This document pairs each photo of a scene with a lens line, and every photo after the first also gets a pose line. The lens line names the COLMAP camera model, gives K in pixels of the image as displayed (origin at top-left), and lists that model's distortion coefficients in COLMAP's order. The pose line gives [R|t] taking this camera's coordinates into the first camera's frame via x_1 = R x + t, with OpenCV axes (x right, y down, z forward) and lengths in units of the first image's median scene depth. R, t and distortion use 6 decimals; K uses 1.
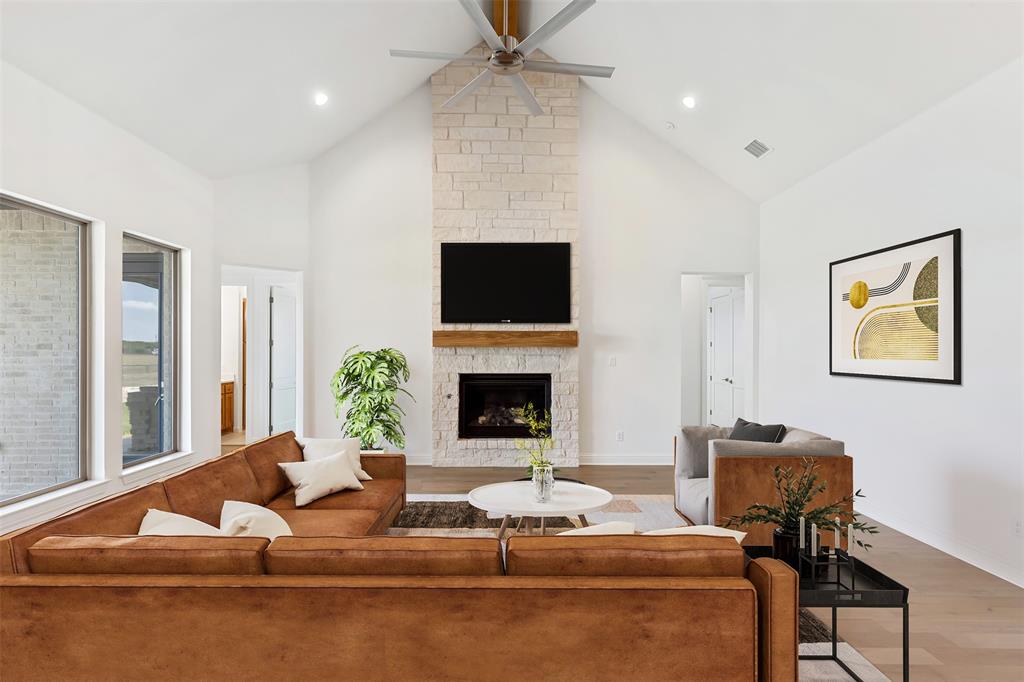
lens RADIAL K [[480.6, 0, 506.9], [0, 480.6, 350.0], [0, 0, 1]] dist [0.002896, -0.000189]
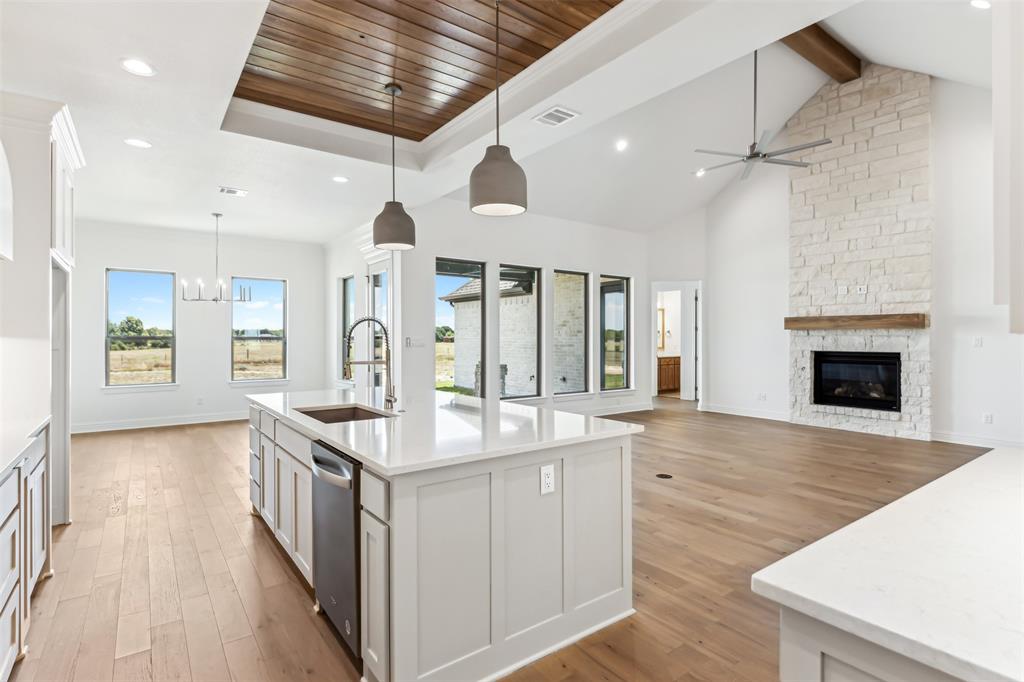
lens RADIAL K [[510.7, 0, 517.9], [0, 510.7, 335.5], [0, 0, 1]] dist [-0.001681, -0.000130]
pose [[0.588901, -0.002747, -0.808200, 0.523009], [-0.002666, 0.999982, -0.005341, 0.018332], [0.808201, 0.005300, 0.588883, -0.396081]]
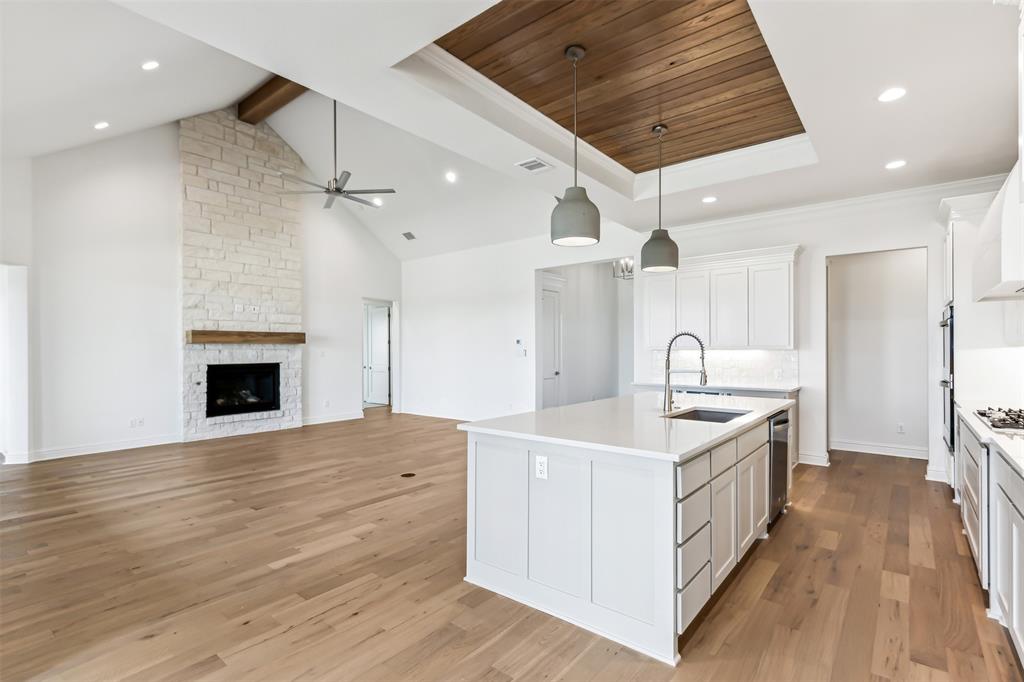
lens RADIAL K [[480.6, 0, 517.9], [0, 480.6, 350.7], [0, 0, 1]] dist [0.002896, -0.000189]
pose [[0.632556, -0.006618, 0.774486, -0.558315], [0.009272, 0.999957, 0.000971, 0.019121], [-0.774459, 0.006567, 0.632590, -0.417789]]
